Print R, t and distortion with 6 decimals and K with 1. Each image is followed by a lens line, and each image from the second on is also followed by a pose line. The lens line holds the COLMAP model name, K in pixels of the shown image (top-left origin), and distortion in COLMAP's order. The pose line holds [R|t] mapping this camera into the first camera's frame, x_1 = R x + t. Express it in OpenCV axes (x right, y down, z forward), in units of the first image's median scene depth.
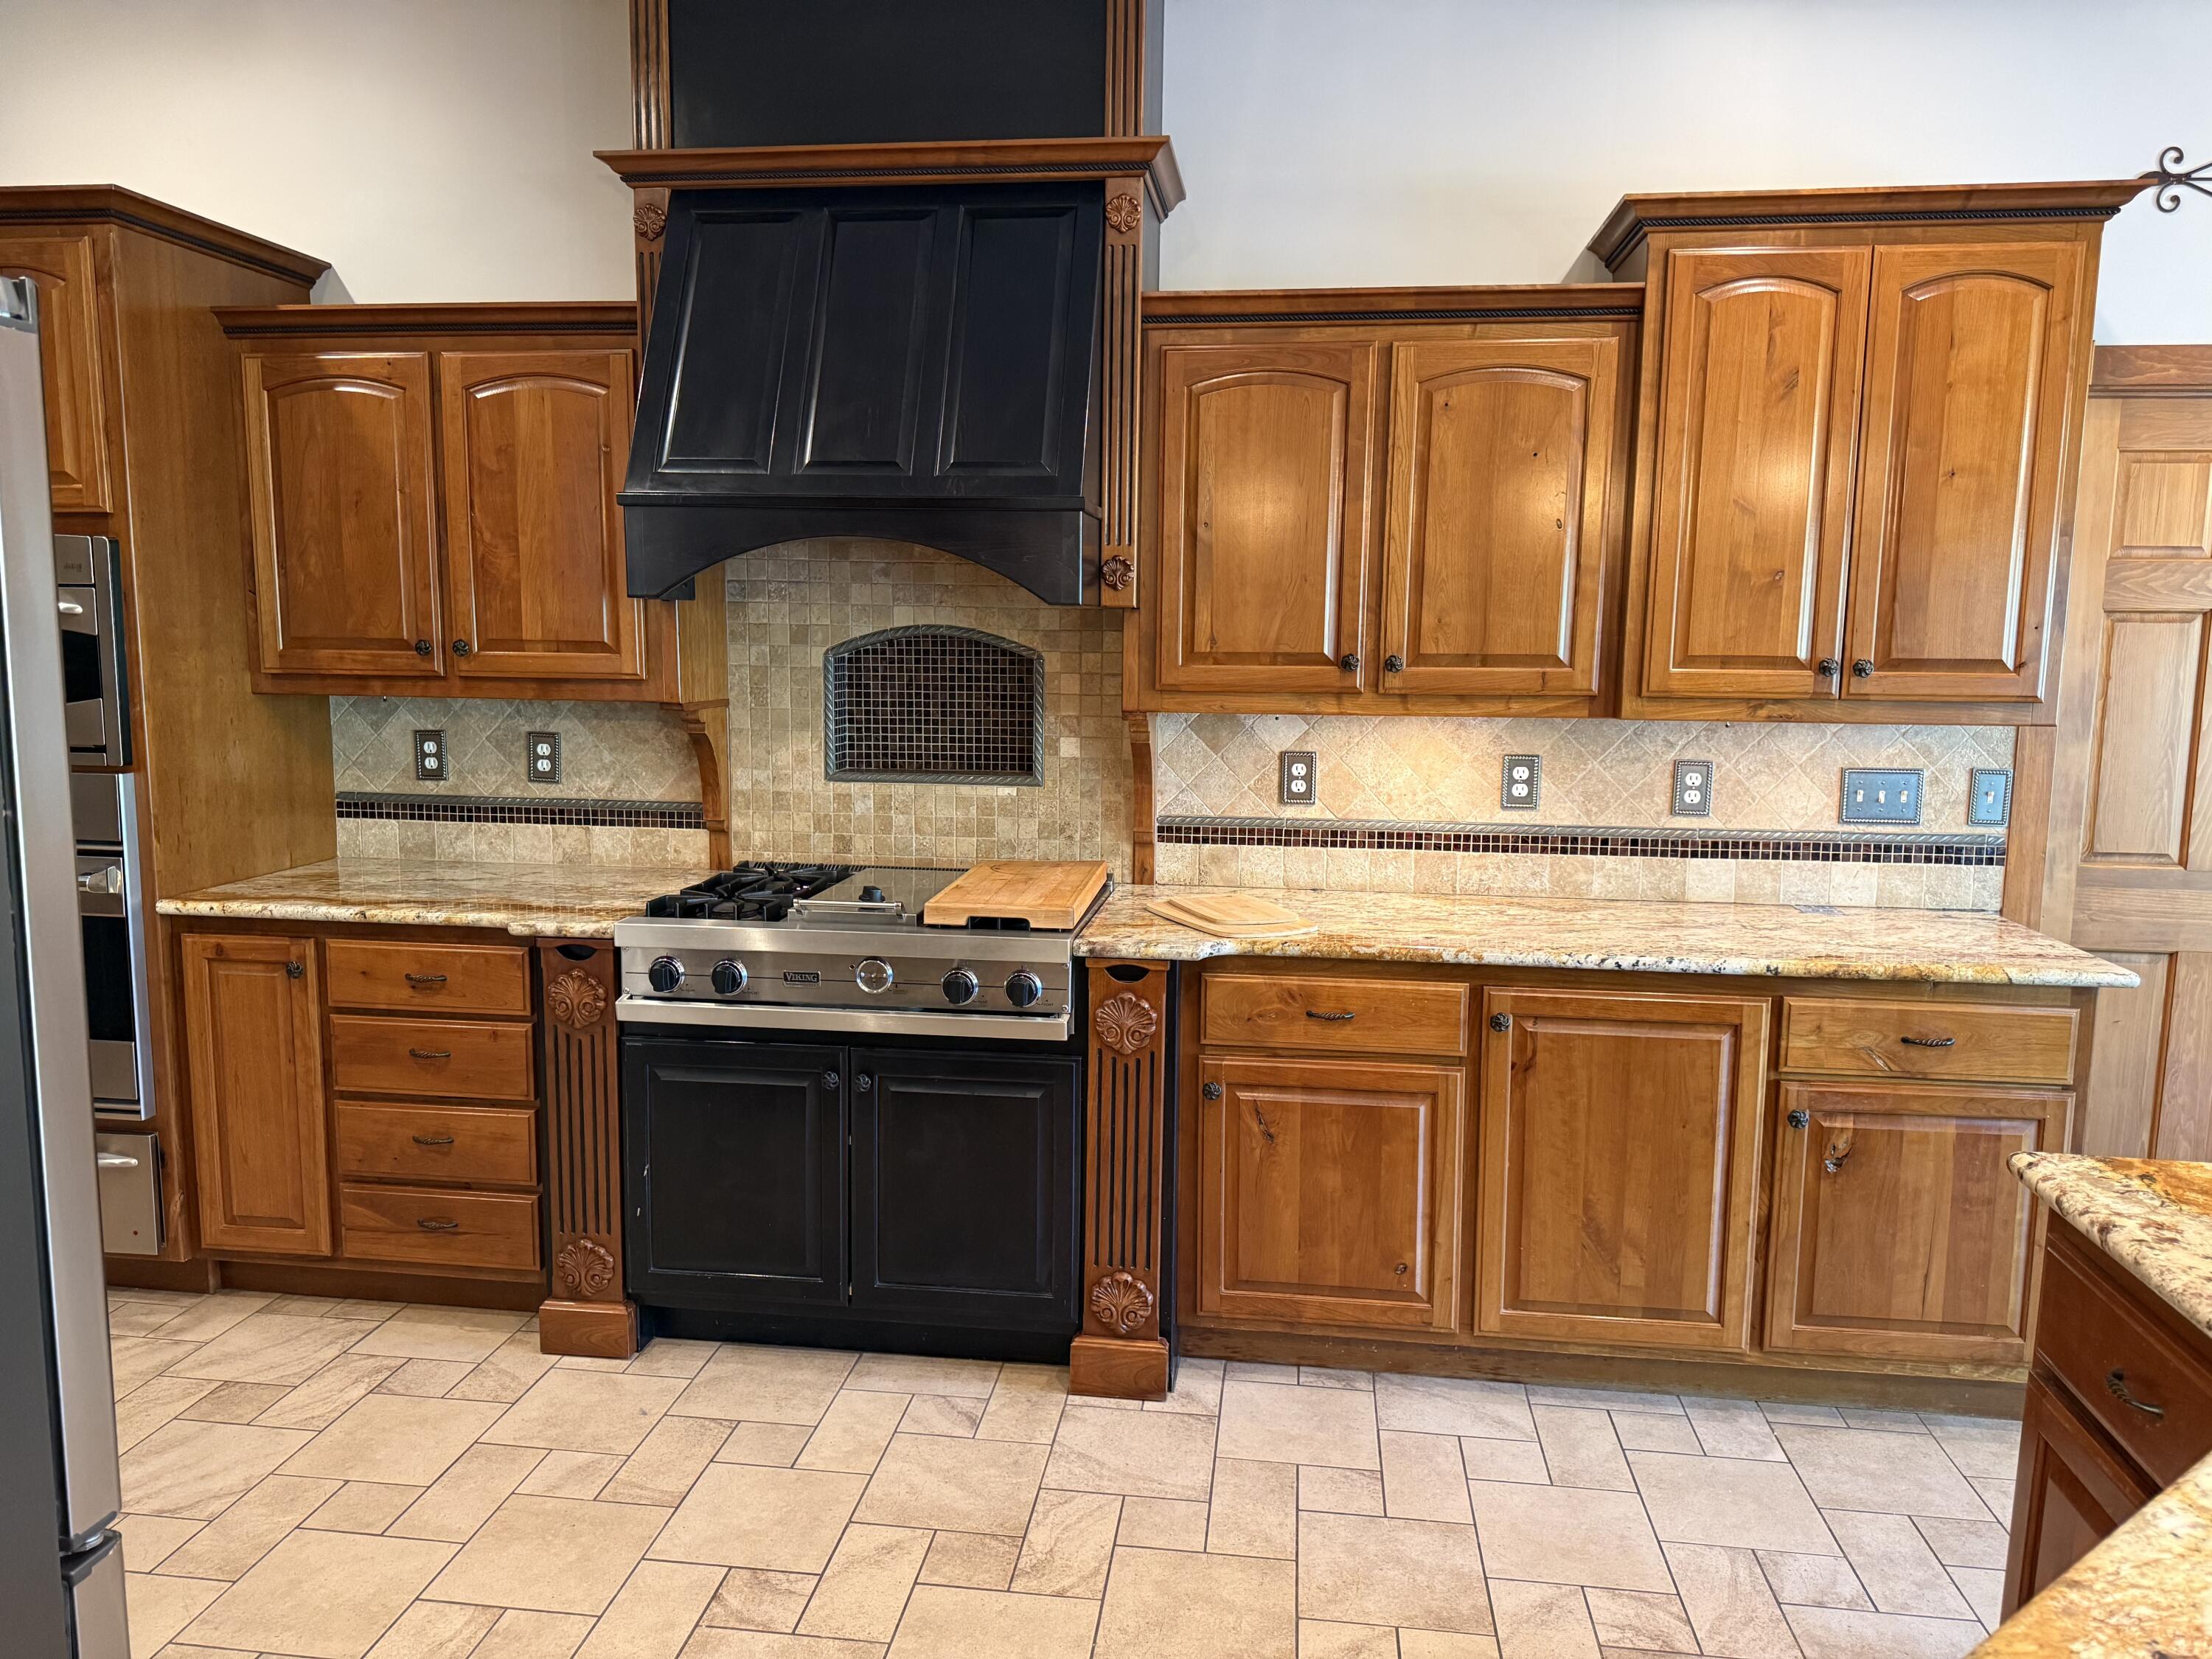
lens RADIAL K [[1580.8, 0, 1106.0], [0, 1580.8, 829.5], [0, 0, 1]] dist [0.110028, -0.192435]
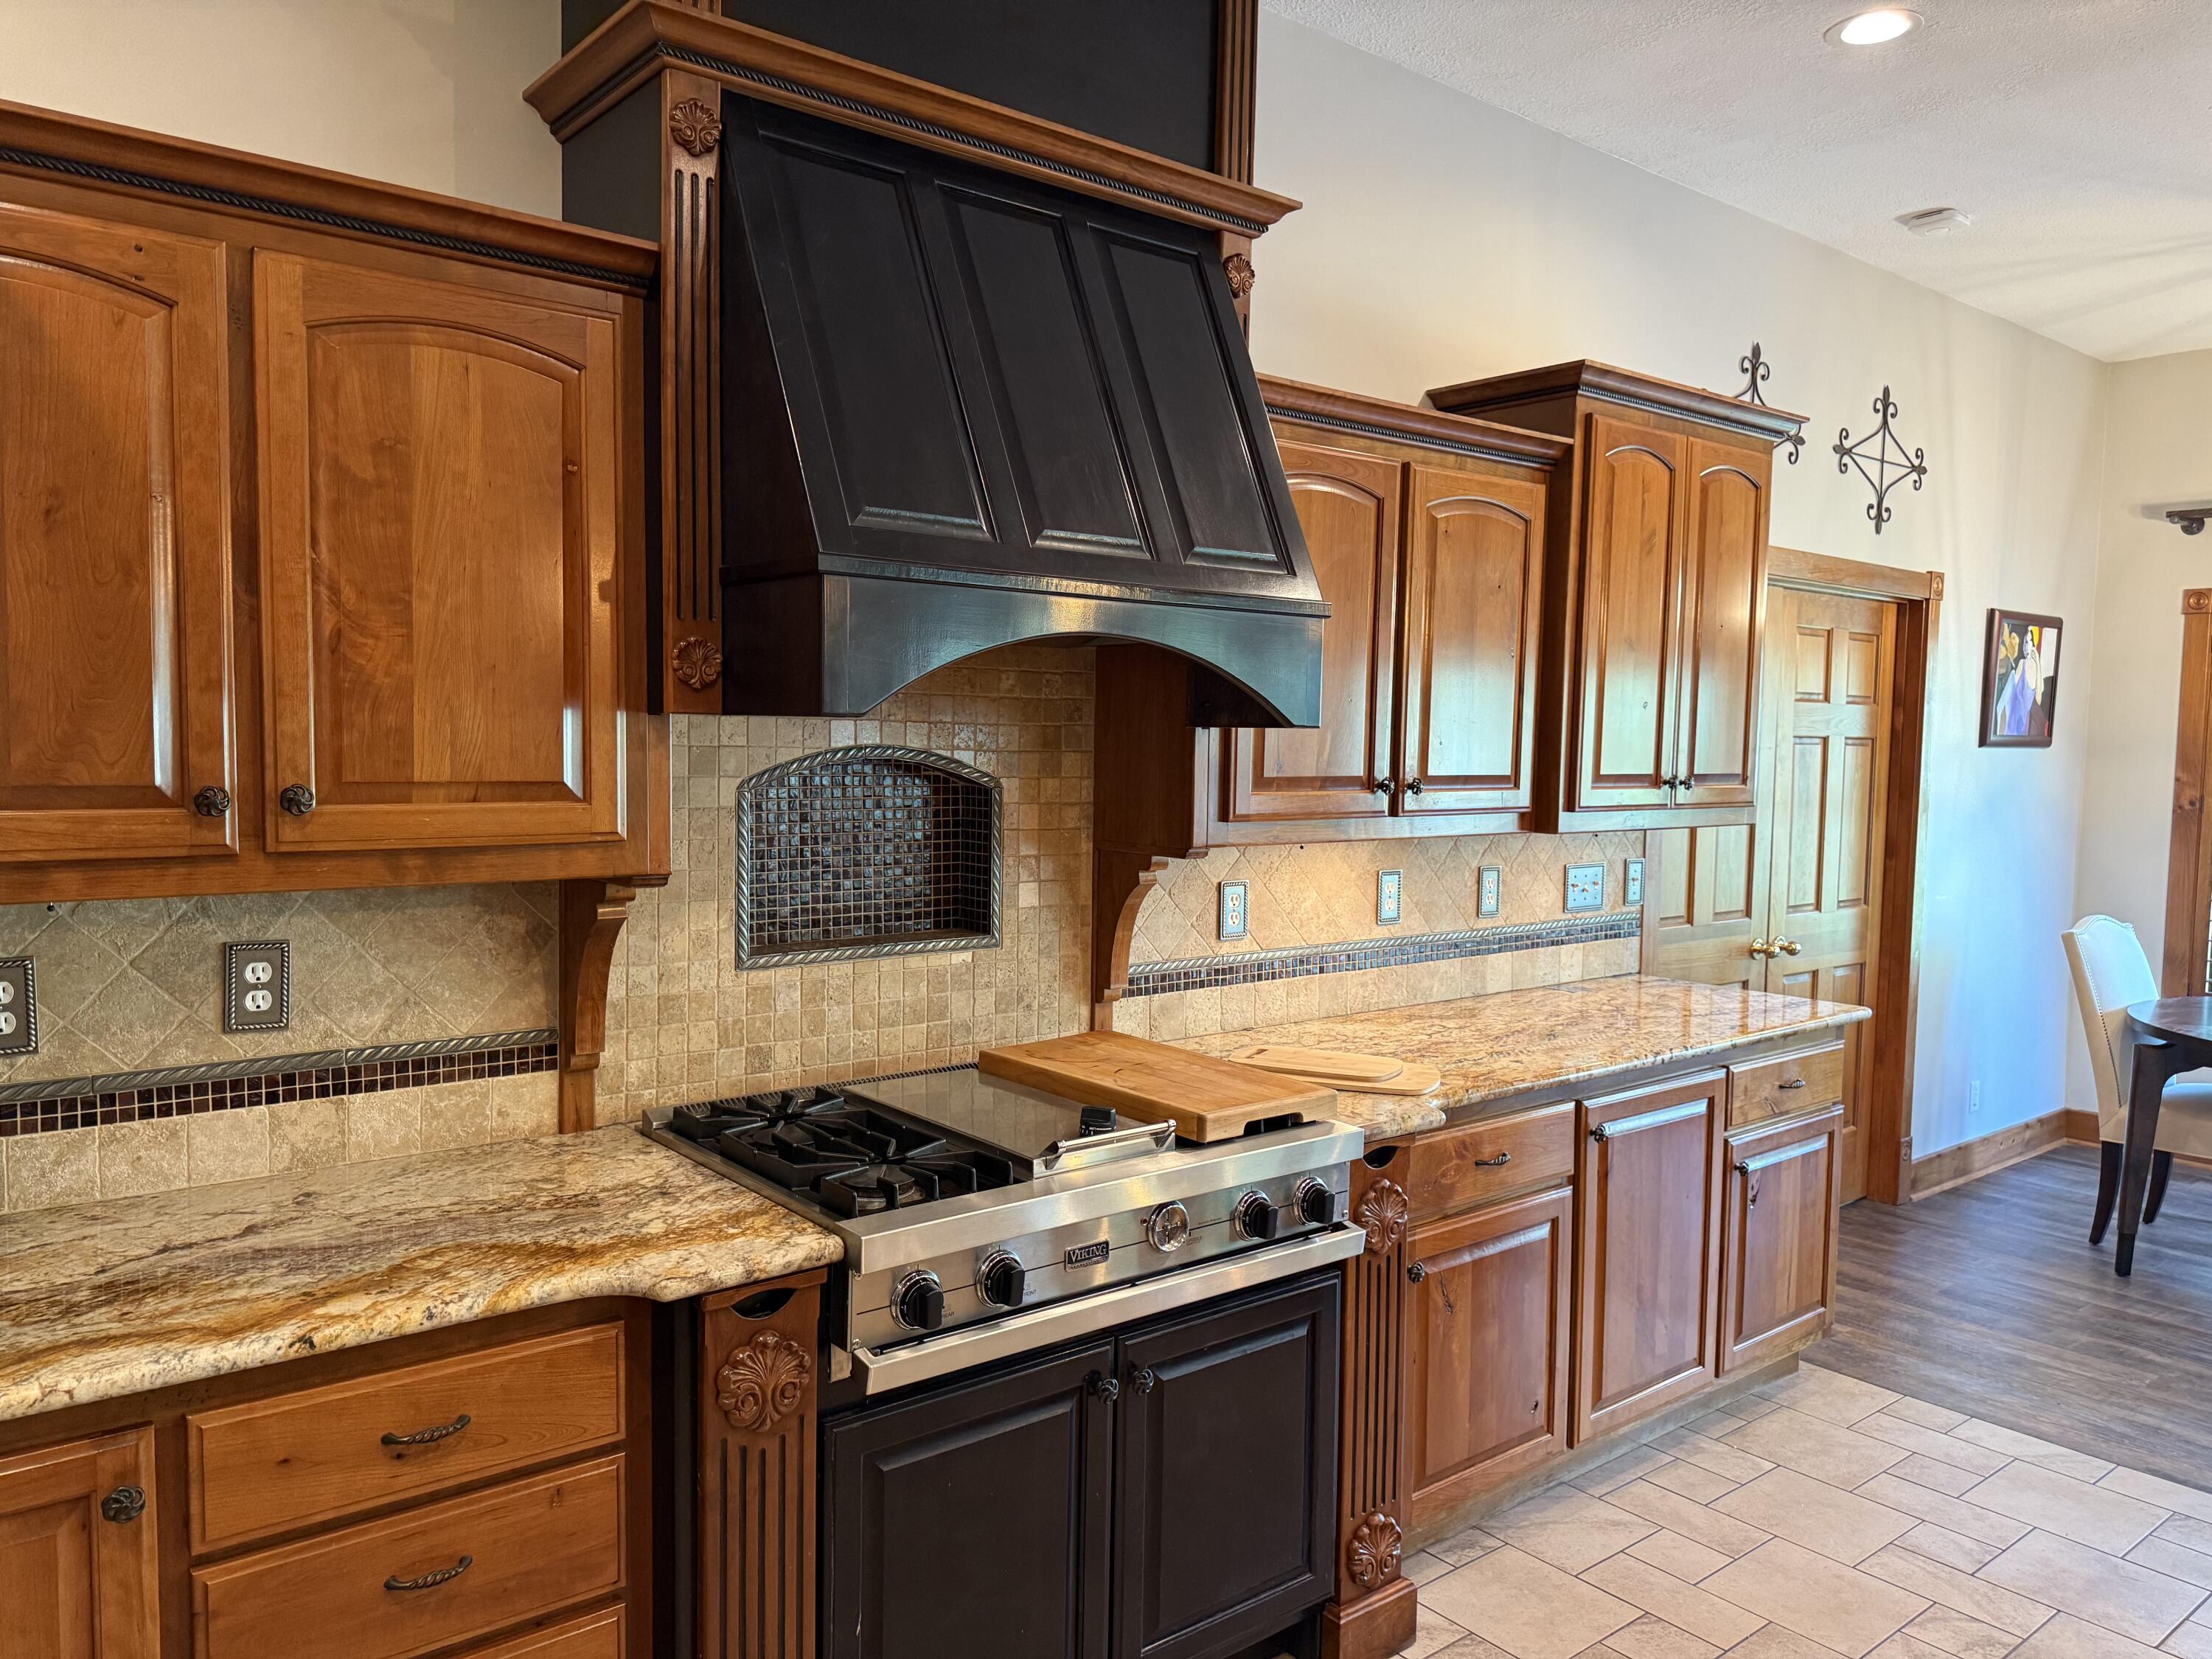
lens RADIAL K [[1580.8, 0, 1106.0], [0, 1580.8, 829.5], [0, 0, 1]] dist [0.110028, -0.192435]
pose [[0.683724, -0.045840, 0.728300, -0.582577], [0.084542, 0.996281, -0.016661, -0.068678], [-0.724827, 0.072964, 0.685056, 0.418132]]
